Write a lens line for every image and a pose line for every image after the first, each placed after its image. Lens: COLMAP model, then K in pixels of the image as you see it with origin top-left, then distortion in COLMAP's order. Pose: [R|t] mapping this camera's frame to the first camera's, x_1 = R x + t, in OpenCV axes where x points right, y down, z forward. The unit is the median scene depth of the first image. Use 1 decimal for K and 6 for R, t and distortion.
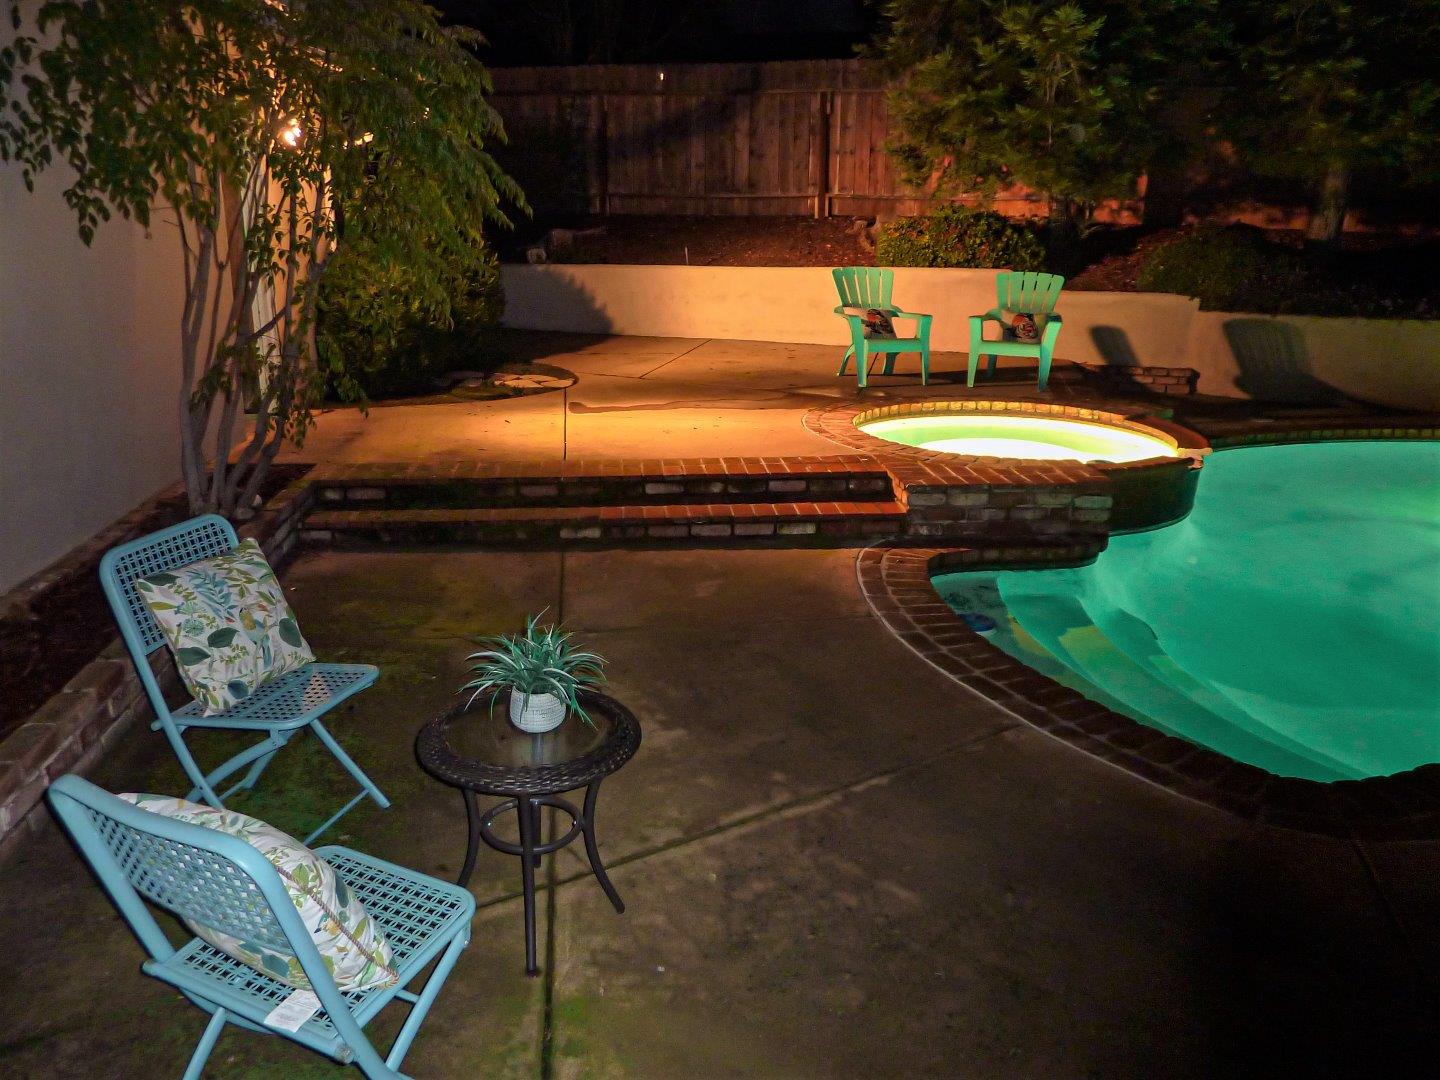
lens RADIAL K [[1085.8, 0, 713.1], [0, 1085.8, 537.0], [0, 0, 1]] dist [-0.035989, -0.003153]
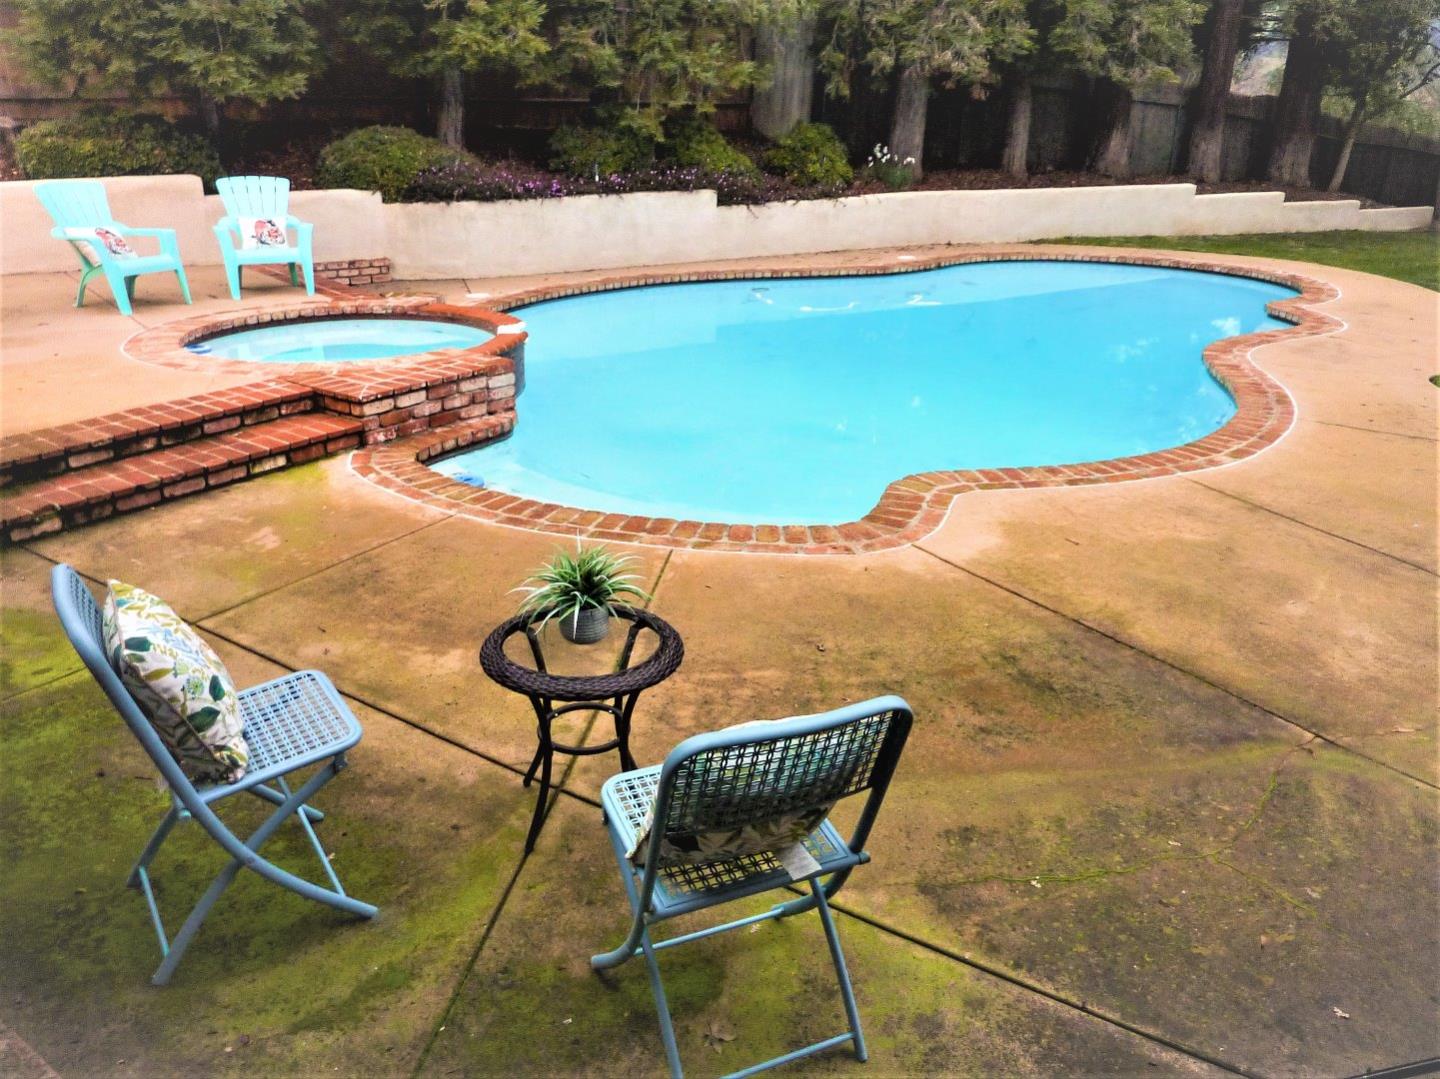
lens RADIAL K [[1085.8, 0, 713.1], [0, 1085.8, 536.5], [0, 0, 1]] dist [-0.035989, -0.003153]
pose [[0.622442, -0.283465, 0.729529, -0.372856], [0.213333, 0.958262, 0.190323, -0.042282], [-0.753030, 0.037168, 0.656935, 0.089266]]
